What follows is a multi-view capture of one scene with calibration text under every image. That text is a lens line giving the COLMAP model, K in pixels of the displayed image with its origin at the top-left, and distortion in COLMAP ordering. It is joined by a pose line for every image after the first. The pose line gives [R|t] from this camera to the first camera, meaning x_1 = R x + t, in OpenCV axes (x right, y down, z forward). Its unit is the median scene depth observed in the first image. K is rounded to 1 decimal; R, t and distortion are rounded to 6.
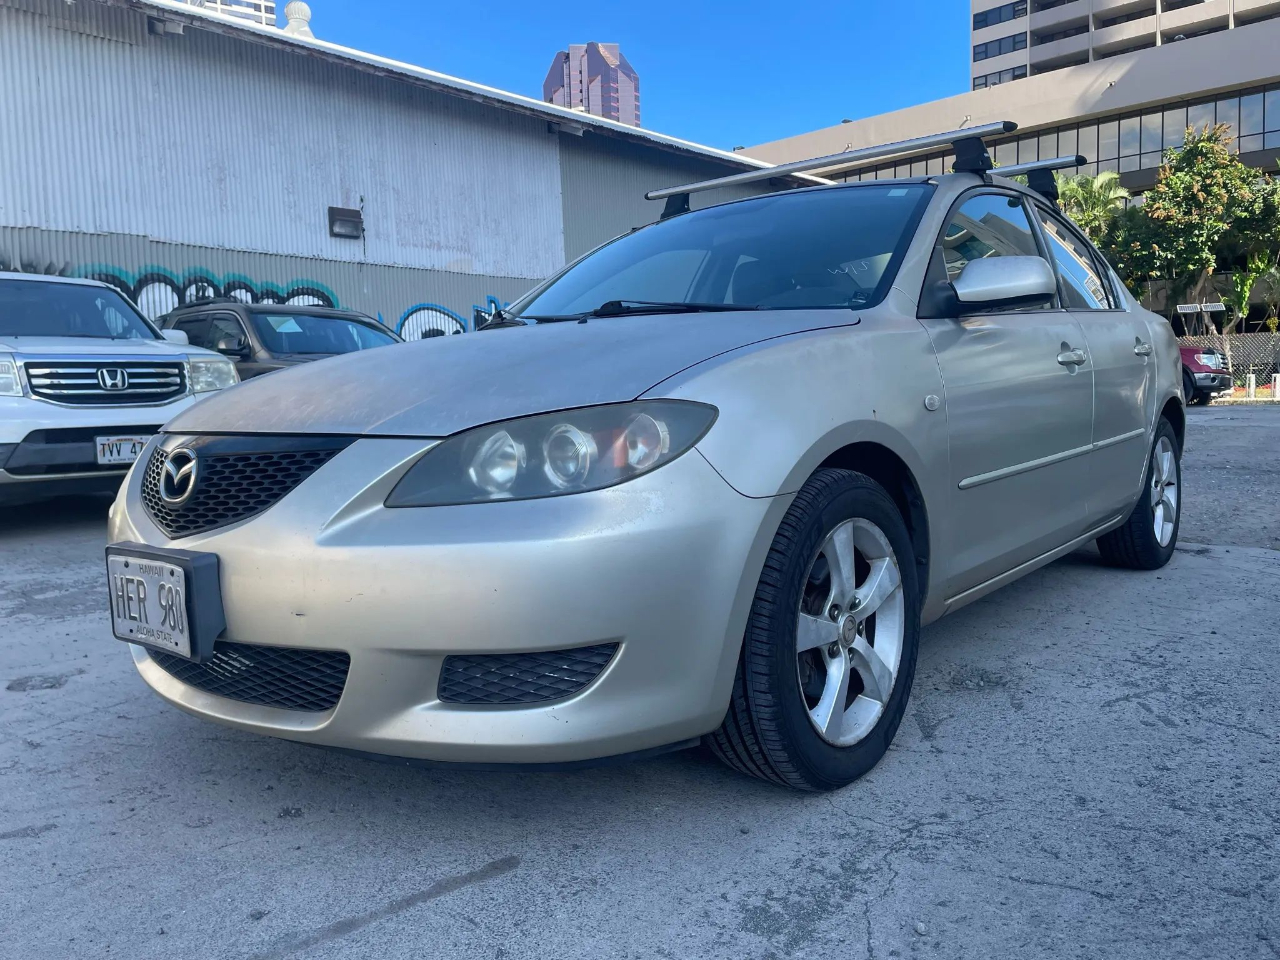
lens RADIAL K [[920.9, 0, 674.1], [0, 920.9, 466.8], [0, 0, 1]] dist [0.074748, -0.088002]
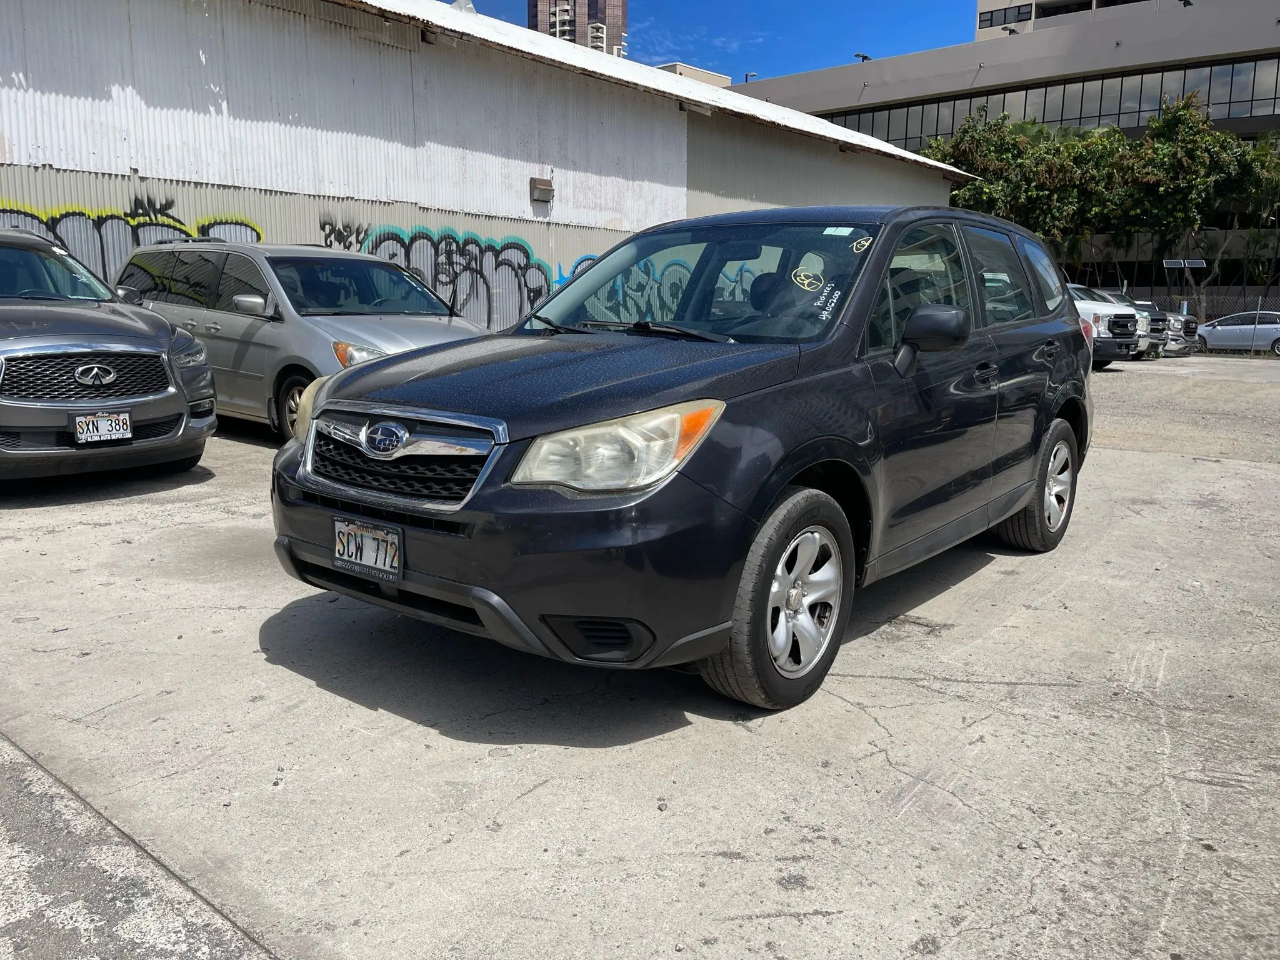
lens RADIAL K [[938.5, 0, 659.1], [0, 938.5, 458.2], [0, 0, 1]] dist [0.076843, -0.107176]
pose [[0.998593, 0.036983, 0.037991, -0.217708], [-0.039927, 0.996003, 0.079901, -0.010106], [-0.034885, -0.081306, 0.996079, -0.287932]]
